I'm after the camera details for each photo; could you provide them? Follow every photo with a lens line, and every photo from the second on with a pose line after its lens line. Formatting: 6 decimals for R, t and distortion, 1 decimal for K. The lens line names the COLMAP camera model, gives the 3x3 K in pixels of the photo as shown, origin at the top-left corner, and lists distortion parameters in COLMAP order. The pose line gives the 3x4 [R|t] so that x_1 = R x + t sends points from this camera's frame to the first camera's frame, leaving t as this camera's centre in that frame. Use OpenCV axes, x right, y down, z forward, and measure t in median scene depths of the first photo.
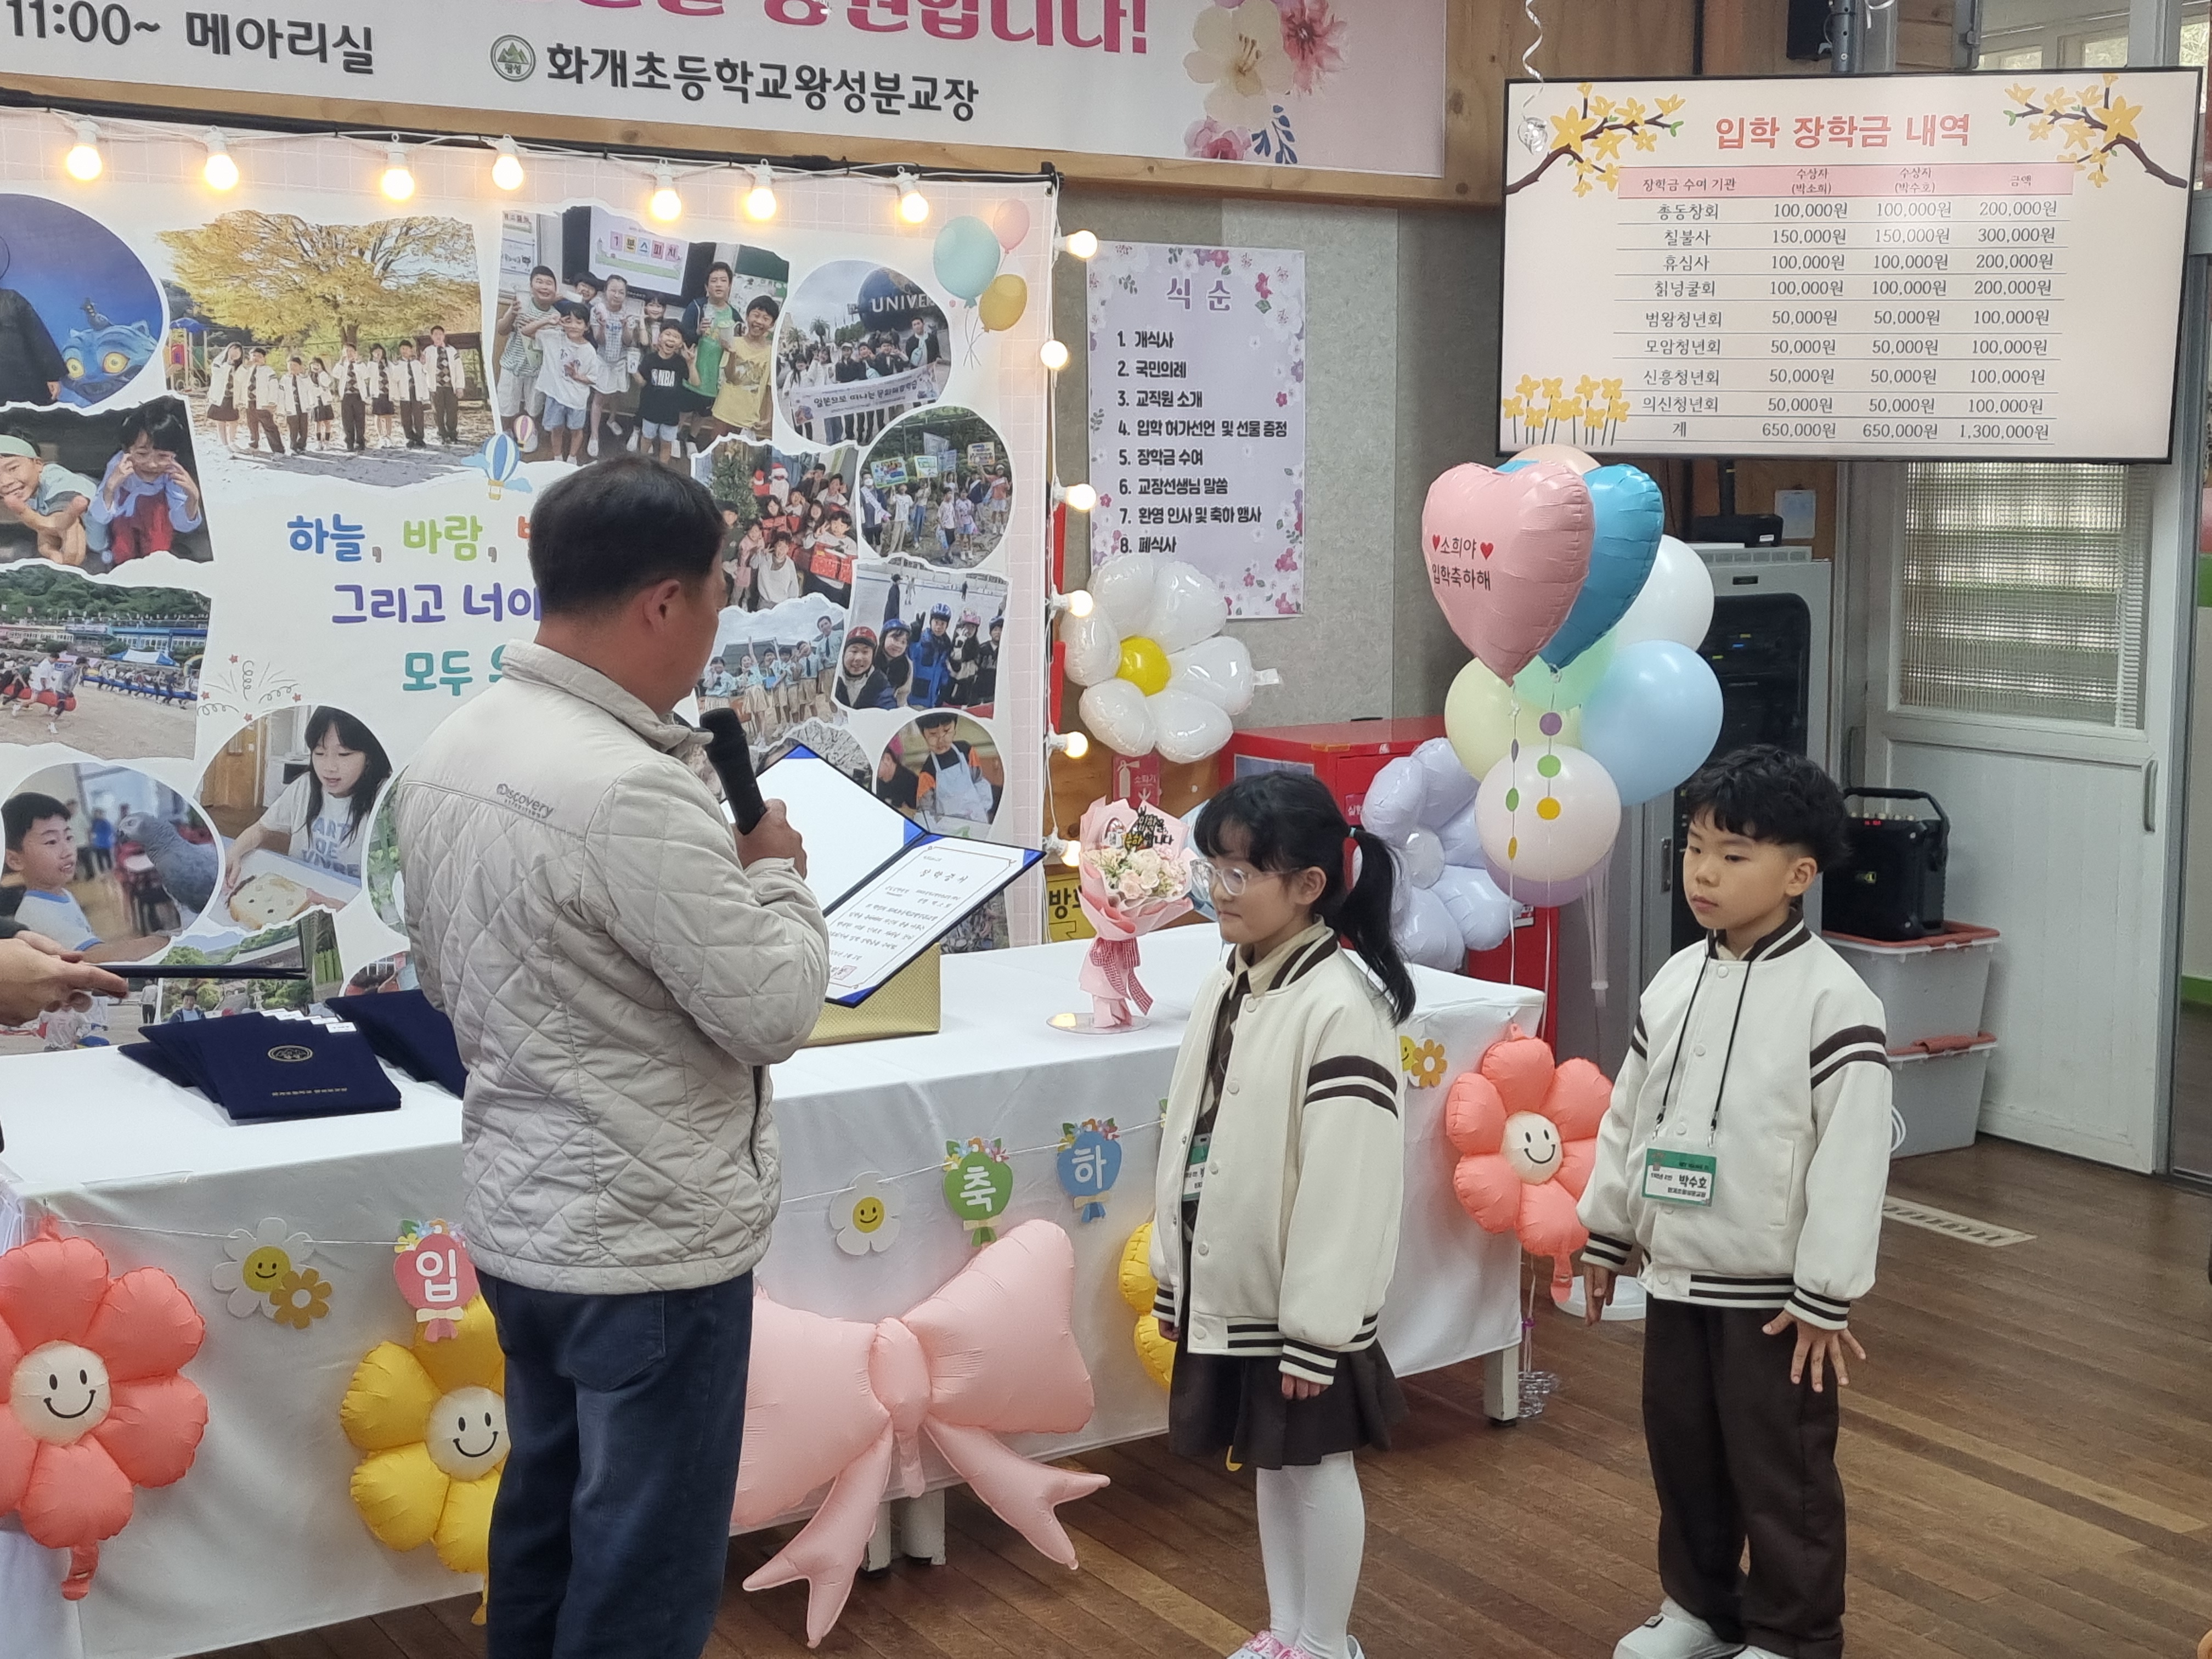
lens RADIAL K [[2841.1, 0, 1115.4], [0, 2841.1, 844.9], [0, 0, 1]] dist [0.032846, 0.064267]
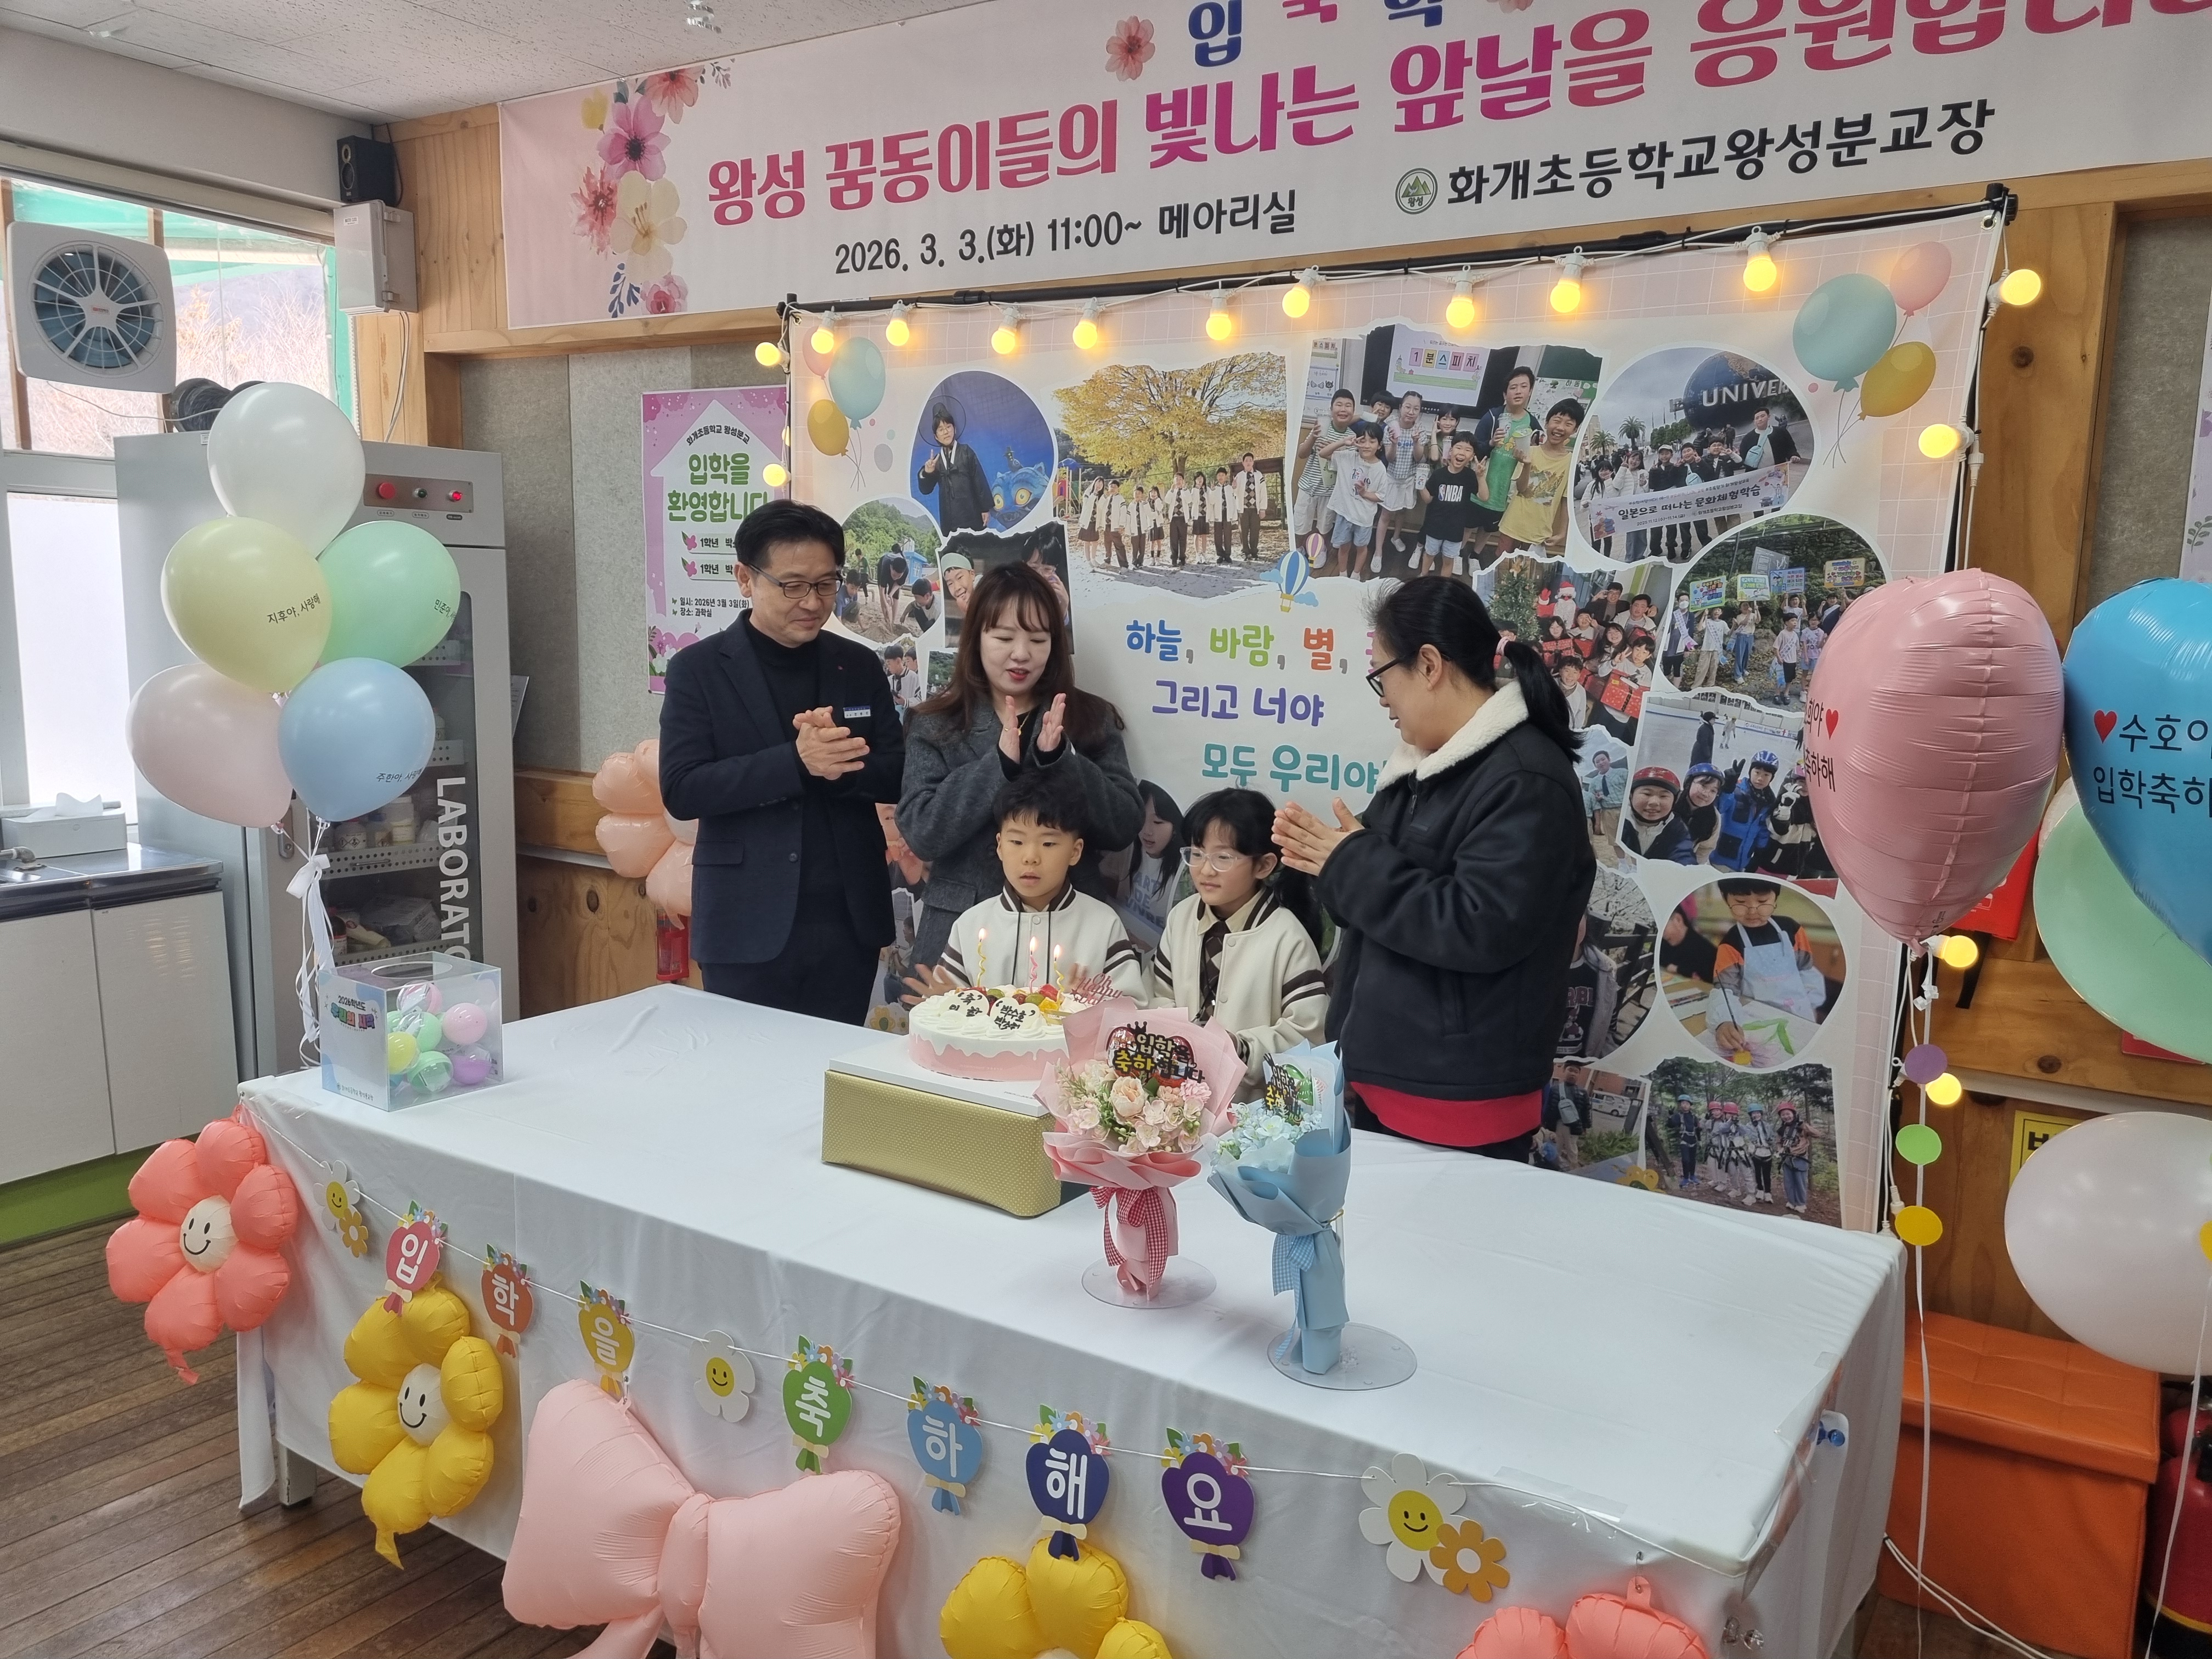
lens RADIAL K [[1645.4, 0, 1130.8], [0, 1645.4, 832.1], [0, 0, 1]] dist [0.076035, -0.058105]
pose [[0.419151, 0.142248, -0.896704, 0.324935], [-0.141870, 0.985780, 0.090063, -0.084360], [0.896764, 0.089466, 0.433371, 0.663703]]
